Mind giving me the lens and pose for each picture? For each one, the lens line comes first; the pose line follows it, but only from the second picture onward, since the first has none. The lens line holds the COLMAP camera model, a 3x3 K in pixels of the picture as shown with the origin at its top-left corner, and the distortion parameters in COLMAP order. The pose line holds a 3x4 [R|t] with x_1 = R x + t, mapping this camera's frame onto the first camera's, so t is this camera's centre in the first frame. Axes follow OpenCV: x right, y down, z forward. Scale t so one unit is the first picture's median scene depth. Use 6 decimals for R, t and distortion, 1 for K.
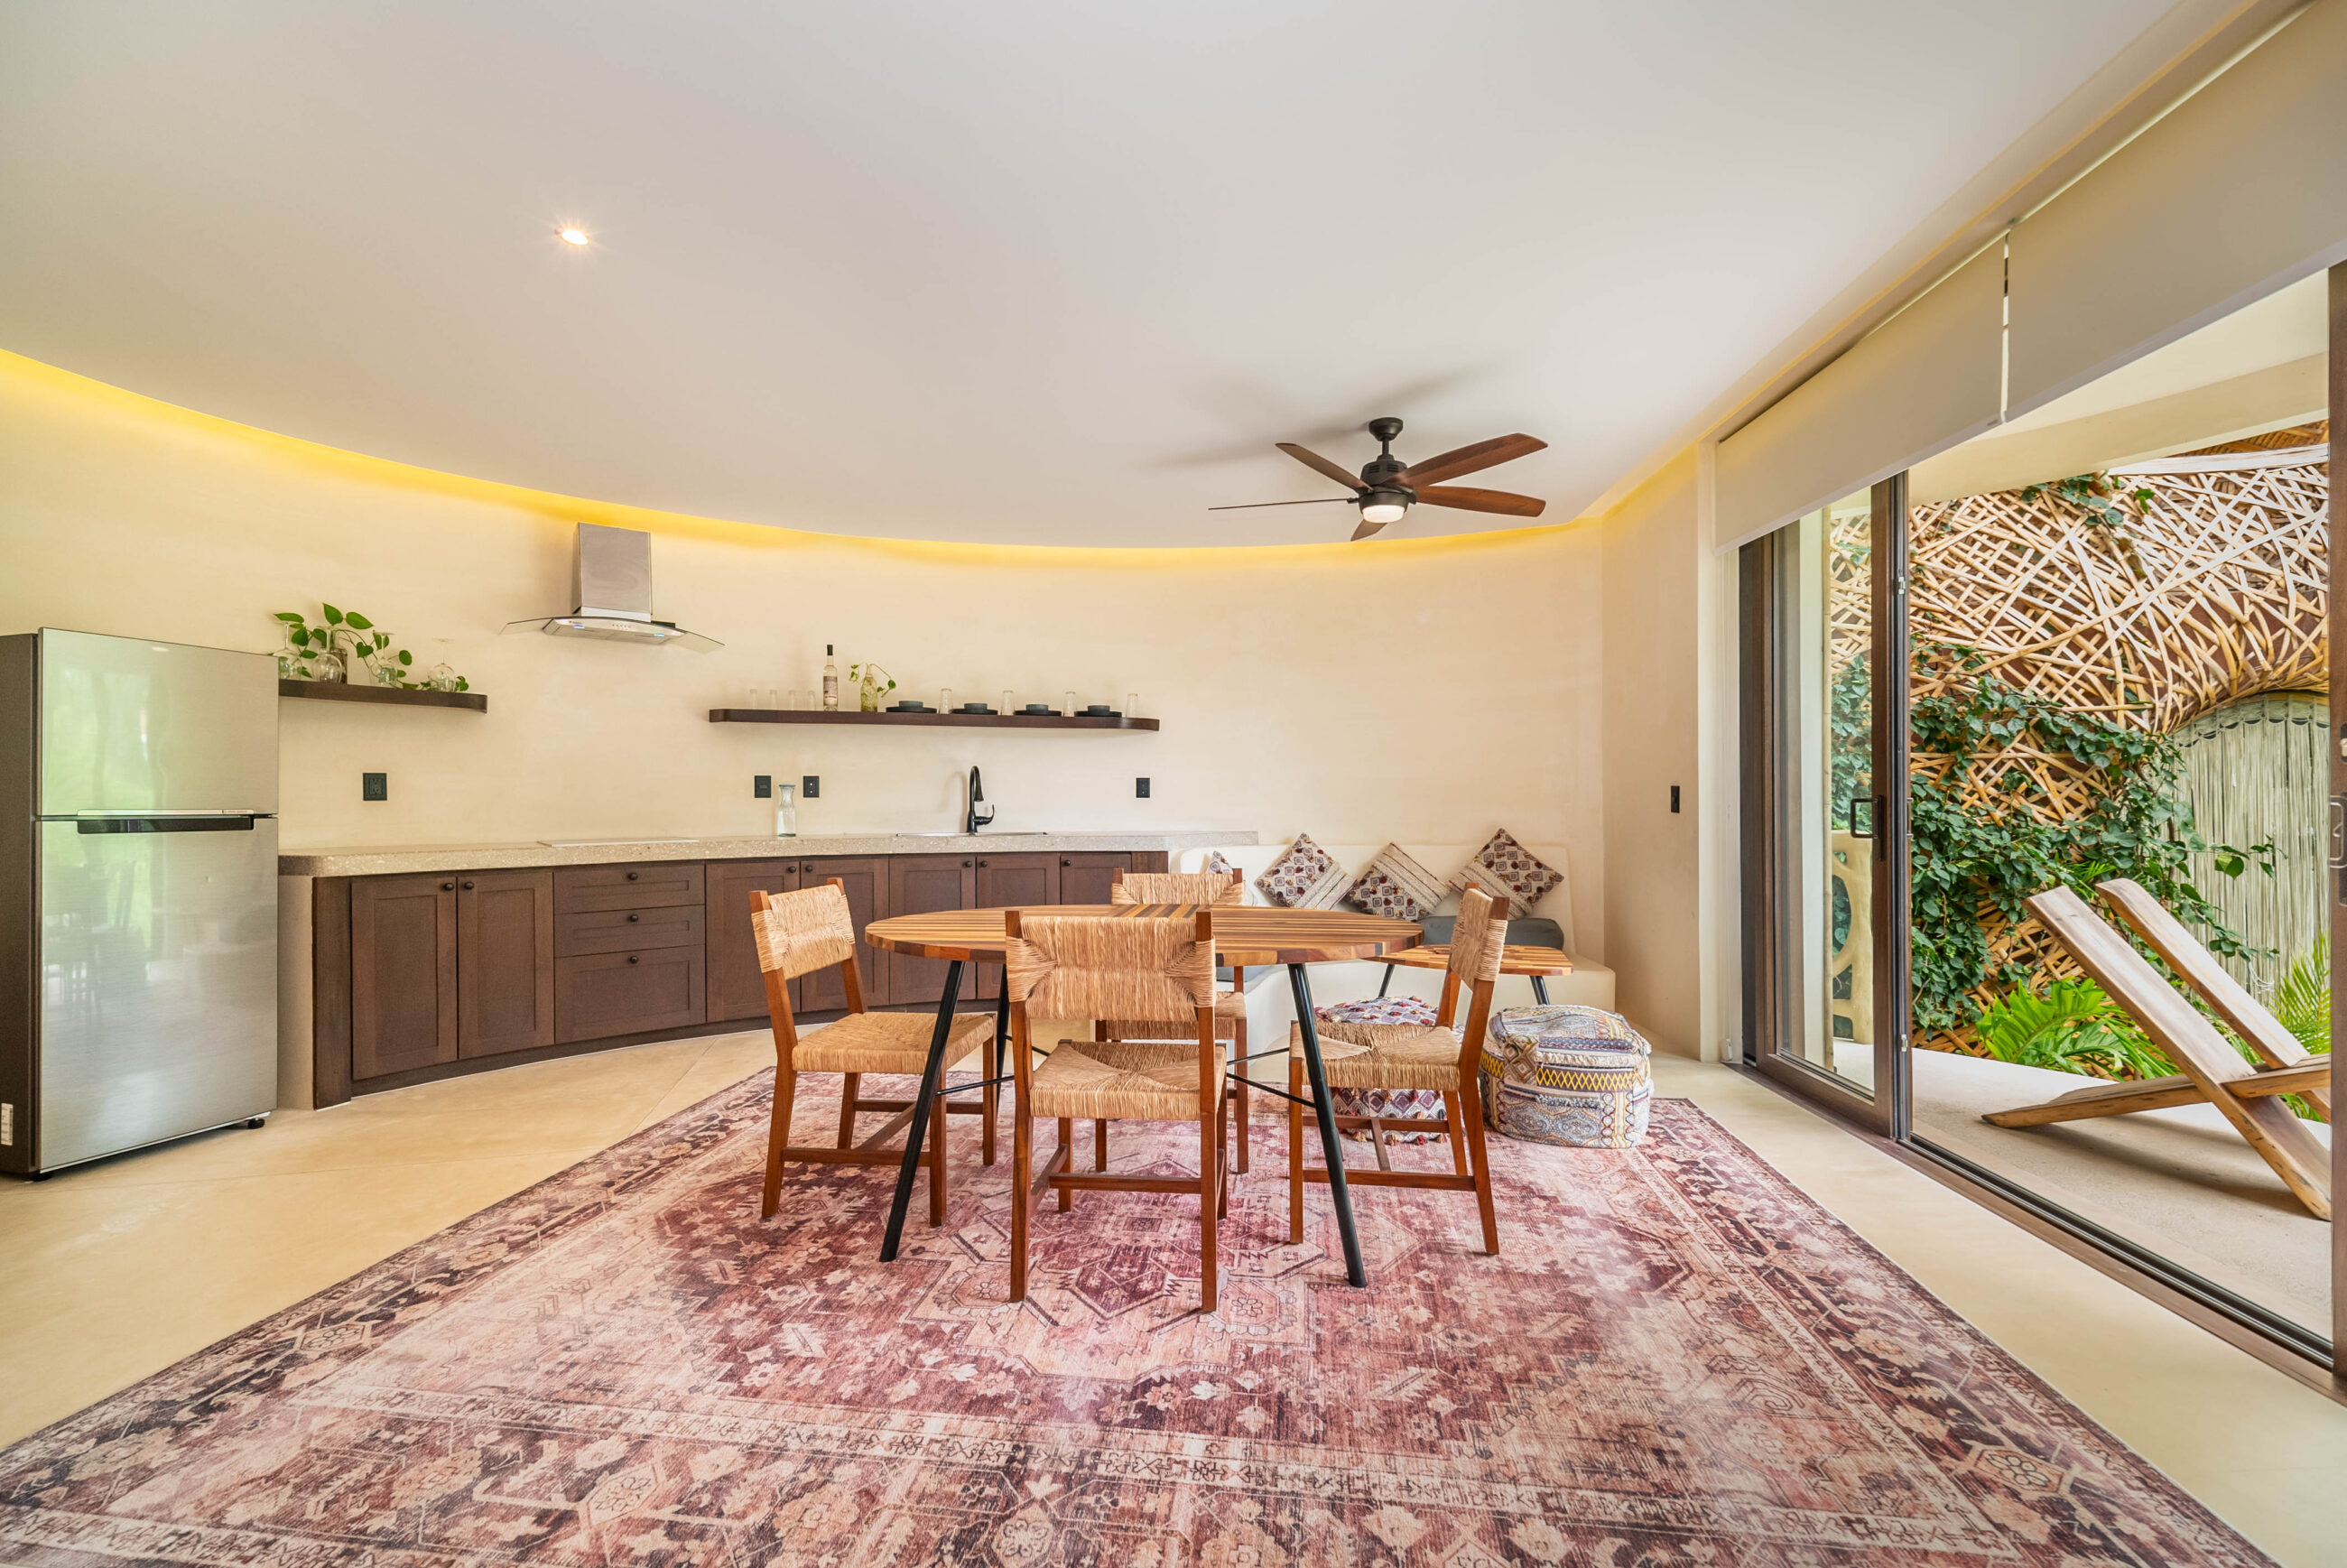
lens RADIAL K [[1045.6, 0, 1170.7], [0, 1045.6, 772.4], [0, 0, 1]] dist [0.032248, -0.000165]
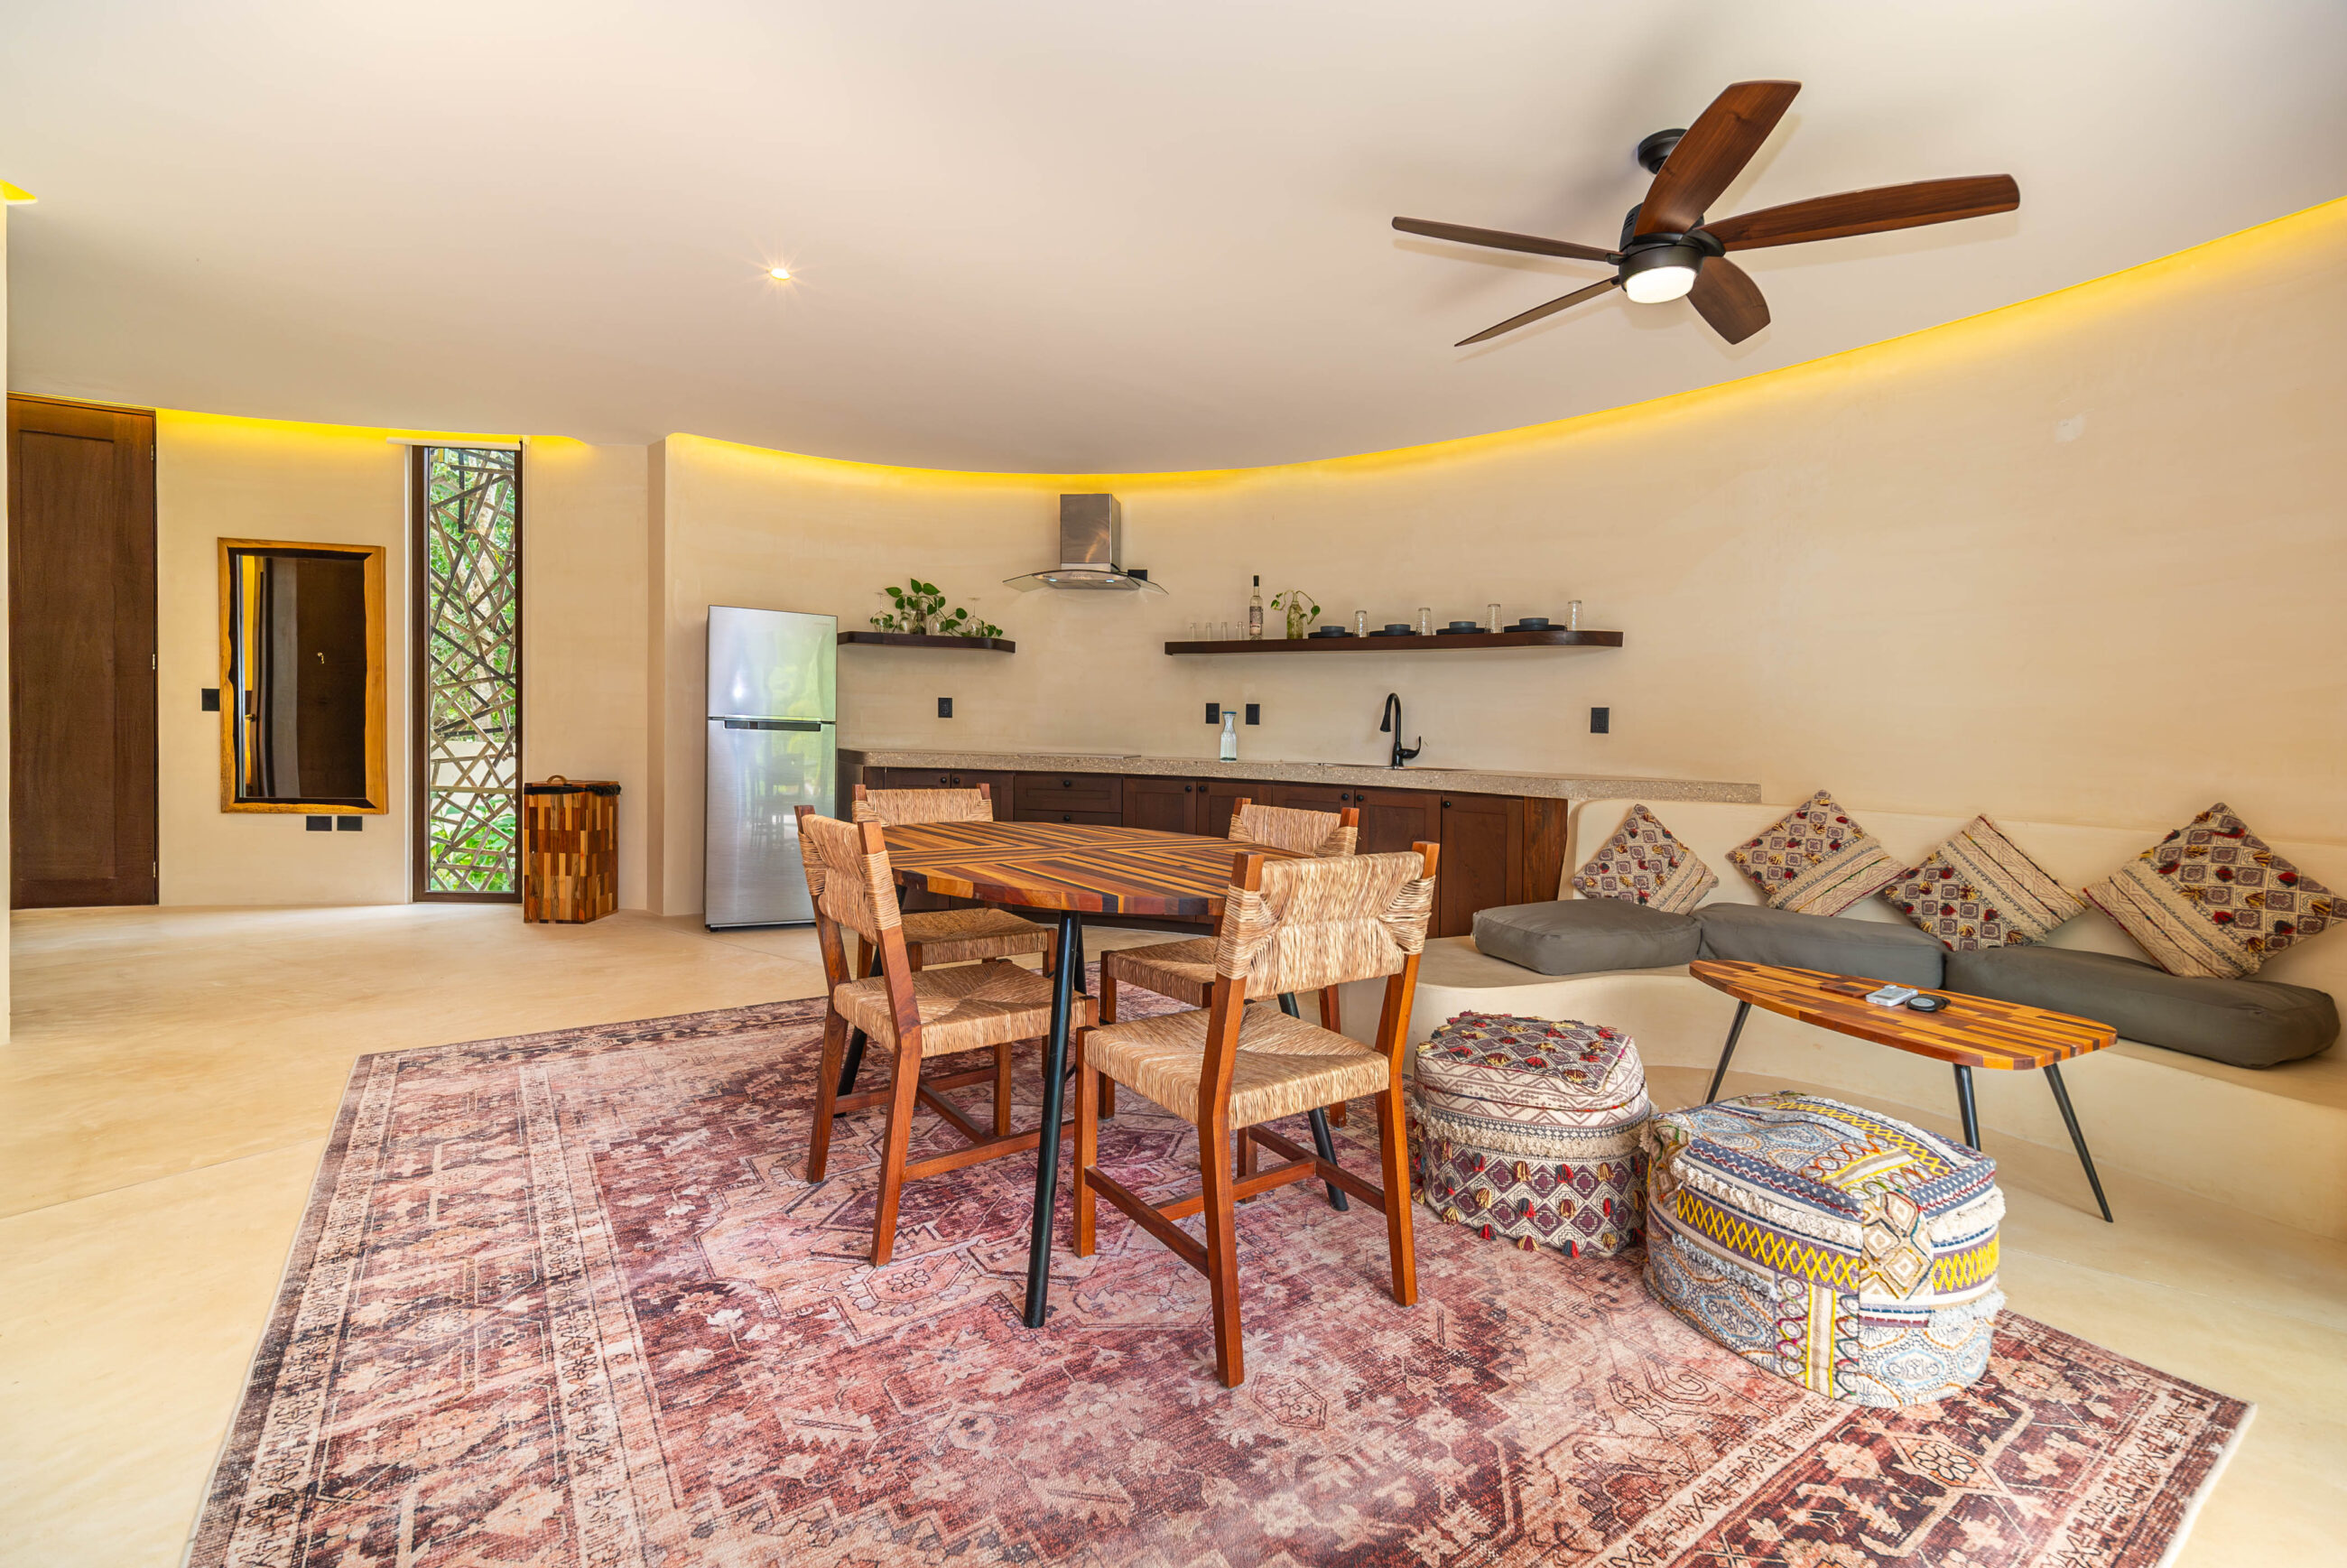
lens RADIAL K [[1045.6, 0, 1170.7], [0, 1045.6, 772.4], [0, 0, 1]] dist [0.032248, -0.000165]
pose [[0.648019, 0.048891, -0.760054, 0.392807], [-0.013009, 0.998502, 0.053138, 0.016908], [0.761513, -0.024547, 0.647684, 0.260939]]
